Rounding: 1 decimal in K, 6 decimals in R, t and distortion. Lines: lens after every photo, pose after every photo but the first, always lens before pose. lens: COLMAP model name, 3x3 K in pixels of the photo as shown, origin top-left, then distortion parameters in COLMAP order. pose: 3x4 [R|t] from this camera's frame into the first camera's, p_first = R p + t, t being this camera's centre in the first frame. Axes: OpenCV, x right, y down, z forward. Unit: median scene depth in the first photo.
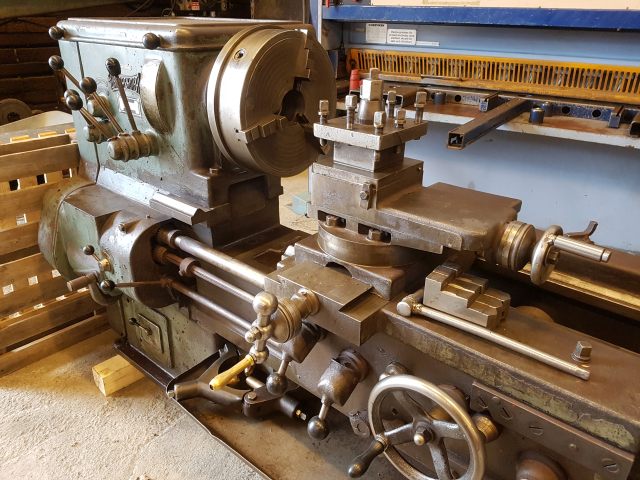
lens RADIAL K [[503.5, 0, 320.0], [0, 503.5, 240.0], [0, 0, 1]] dist [0.055831, -0.109165]
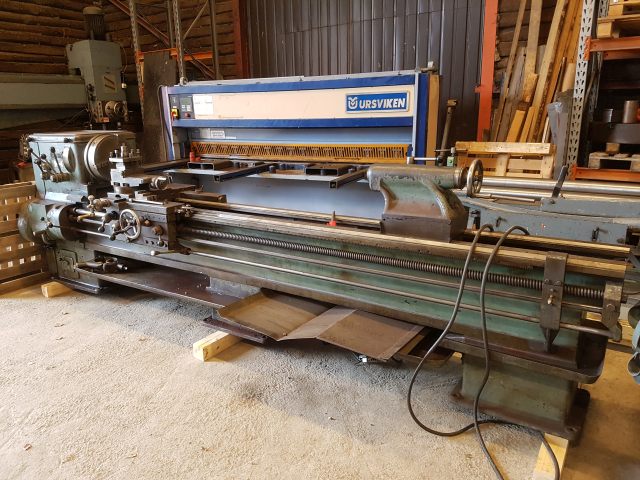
lens RADIAL K [[493.7, 0, 320.0], [0, 493.7, 240.0], [0, 0, 1]] dist [0.215057, -0.424121]
pose [[0.991264, -0.067320, 0.113418, 0.674044], [0.085745, 0.982334, -0.166335, 0.707606], [-0.100217, 0.174607, 0.979525, -1.721215]]
